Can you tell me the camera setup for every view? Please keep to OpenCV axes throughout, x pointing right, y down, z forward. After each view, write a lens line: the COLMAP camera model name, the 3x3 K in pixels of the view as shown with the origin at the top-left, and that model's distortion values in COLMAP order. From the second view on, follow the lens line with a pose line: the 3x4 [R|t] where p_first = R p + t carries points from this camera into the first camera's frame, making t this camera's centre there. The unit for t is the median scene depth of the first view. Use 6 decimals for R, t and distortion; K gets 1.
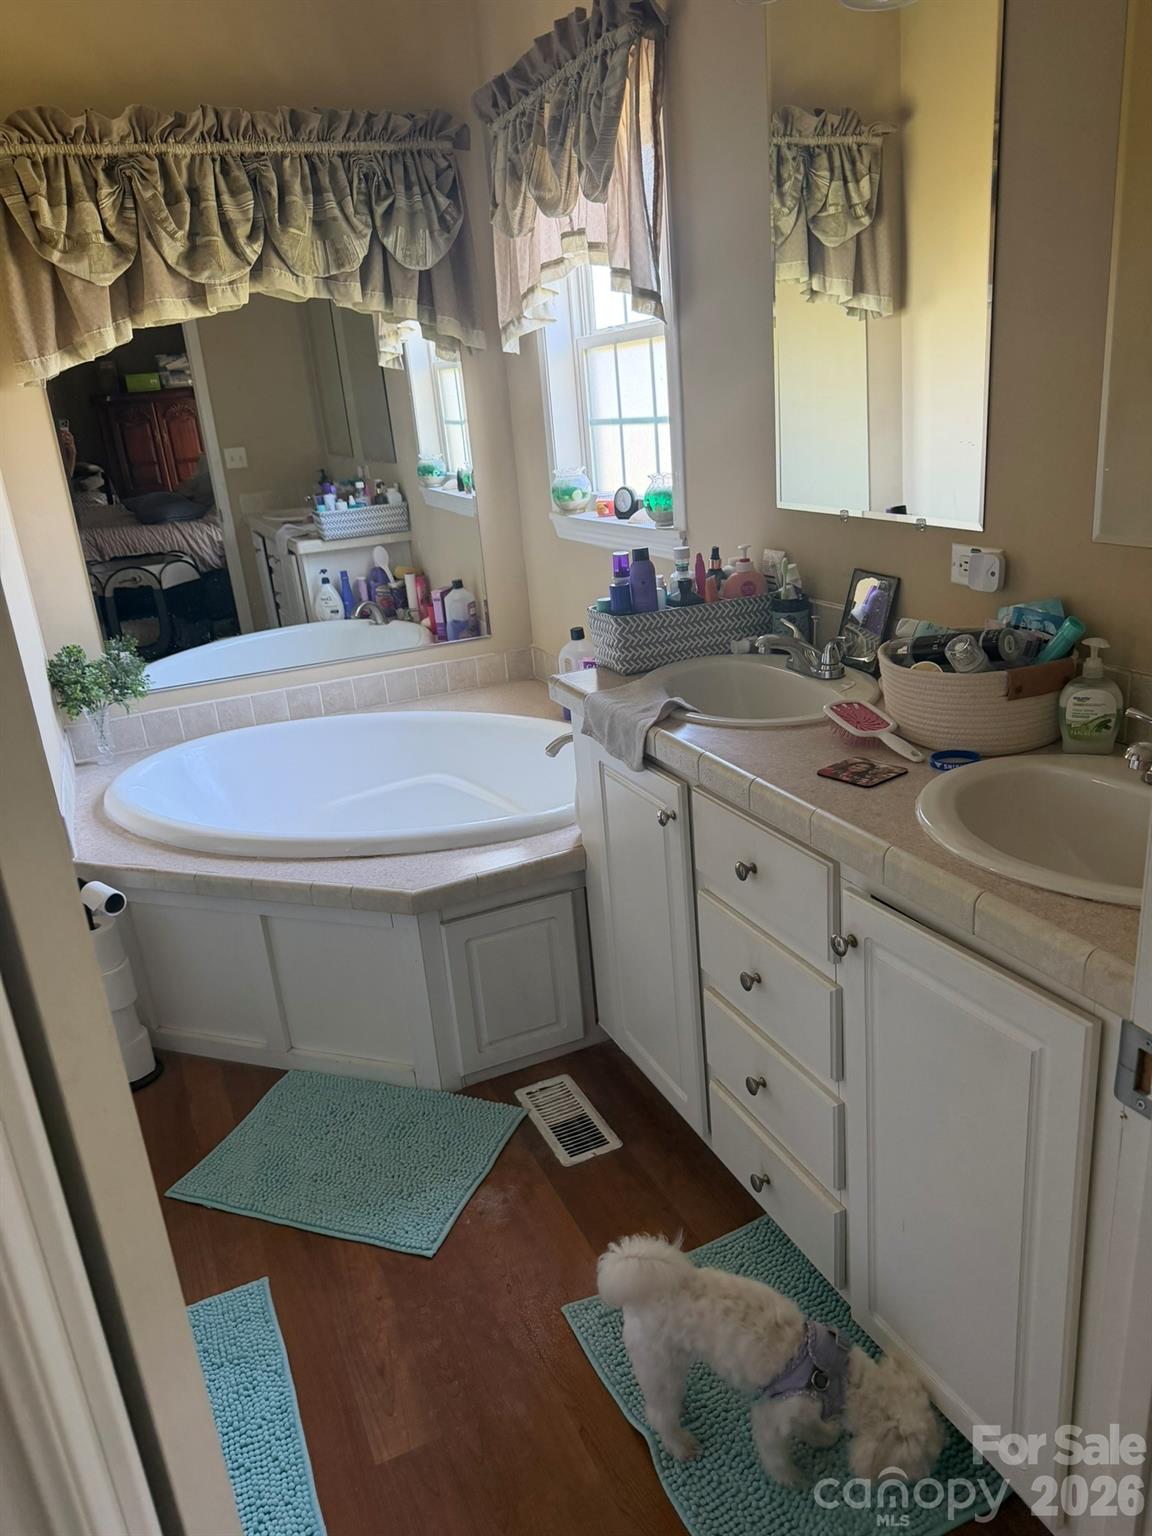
lens RADIAL K [[1074.3, 0, 573.2], [0, 1074.3, 764.5], [0, 0, 1]] dist [-0.004159, -0.002167]
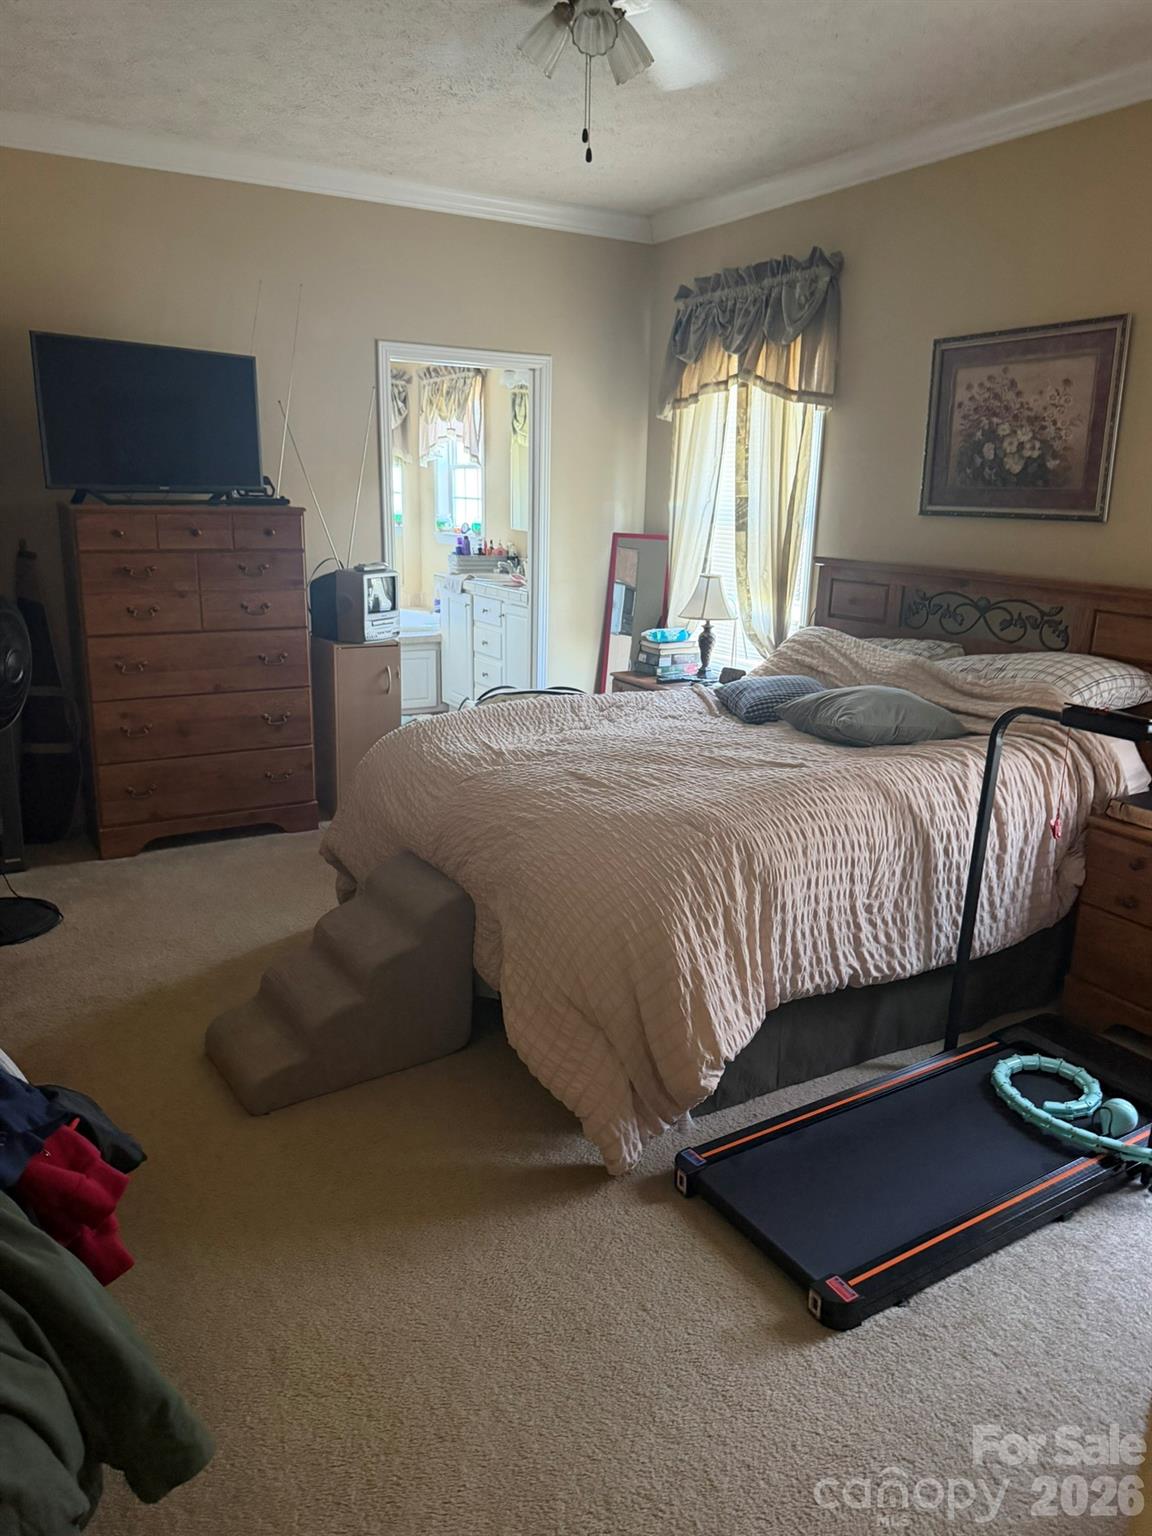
lens RADIAL K [[1074.3, 0, 578.1], [0, 1074.3, 769.3], [0, 0, 1]] dist [-0.004159, -0.002167]
pose [[0.987714, 0.064996, 0.142112, -0.013874], [-0.054895, 0.995755, -0.073886, 0.589474], [-0.146311, 0.065177, 0.987089, -1.794528]]
